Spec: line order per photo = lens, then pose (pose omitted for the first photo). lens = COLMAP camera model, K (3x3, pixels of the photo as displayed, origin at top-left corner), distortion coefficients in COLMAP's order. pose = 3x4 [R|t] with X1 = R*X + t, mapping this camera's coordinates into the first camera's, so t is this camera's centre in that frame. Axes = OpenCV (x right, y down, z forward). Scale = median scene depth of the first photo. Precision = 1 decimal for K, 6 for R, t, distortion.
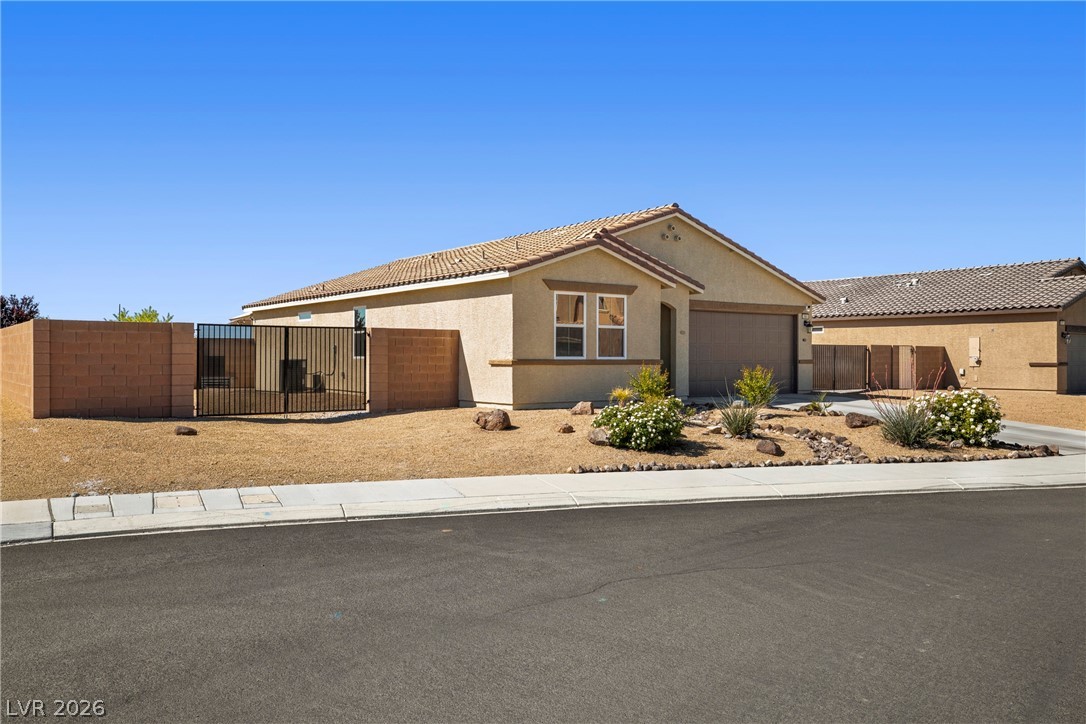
lens RADIAL K [[891.4, 0, 545.7], [0, 891.4, 357.8], [0, 0, 1]] dist [-0.012291, -0.001111]
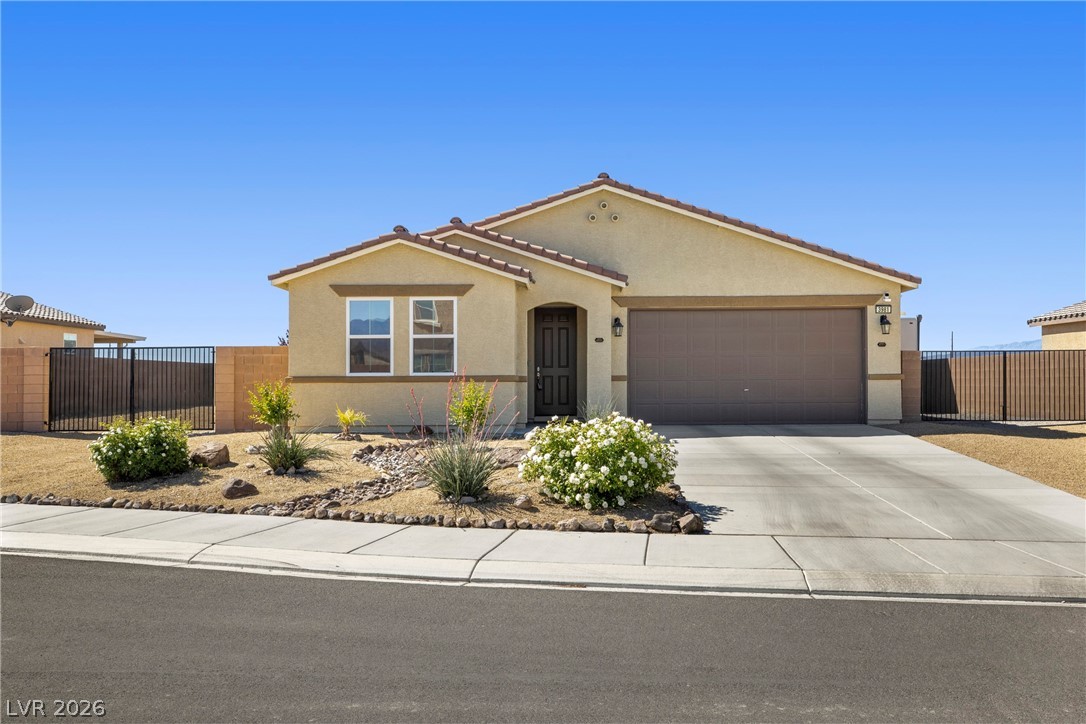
lens RADIAL K [[921.2, 0, 539.9], [0, 921.2, 368.7], [0, 0, 1]] dist [-0.005123, 0.001331]
pose [[0.802577, -0.016924, -0.596308, 0.668503], [0.009116, 0.999829, -0.016106, 0.010139], [0.596478, 0.007491, 0.802594, 0.378808]]
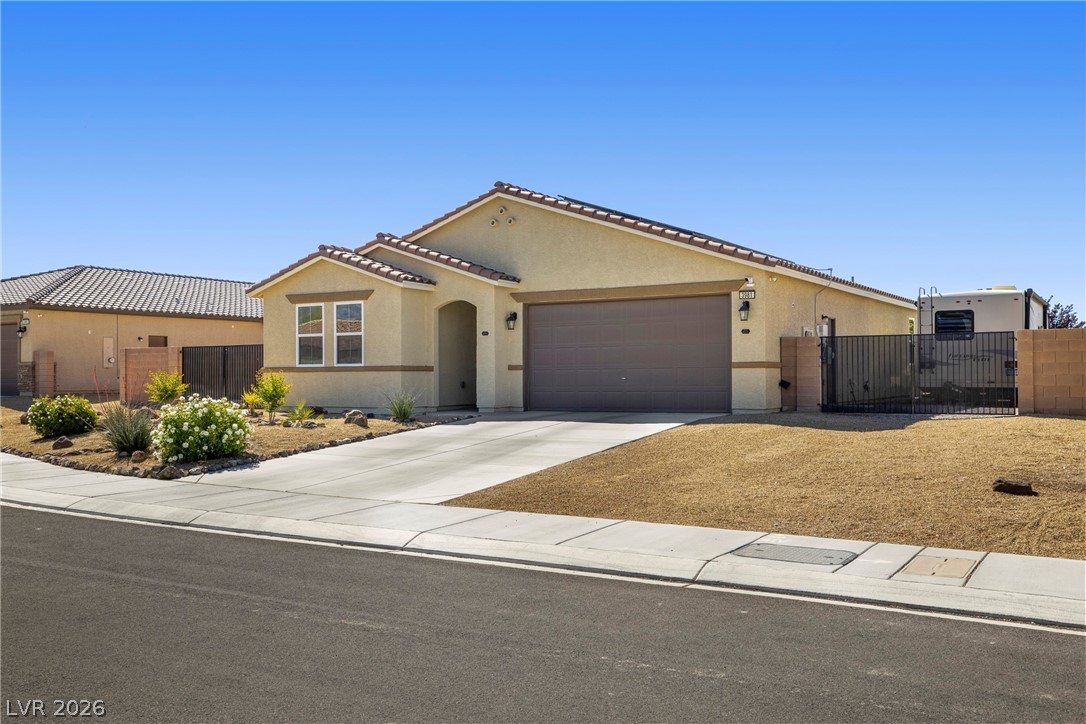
lens RADIAL K [[1096.7, 0, 543.7], [0, 1096.7, 363.6], [0, 0, 1]] dist [0.023518, 0.000000]
pose [[0.363670, -0.018580, -0.931342, 1.319729], [0.007650, 0.999827, -0.016959, 0.021875], [0.931496, -0.000957, 0.363749, 0.763340]]
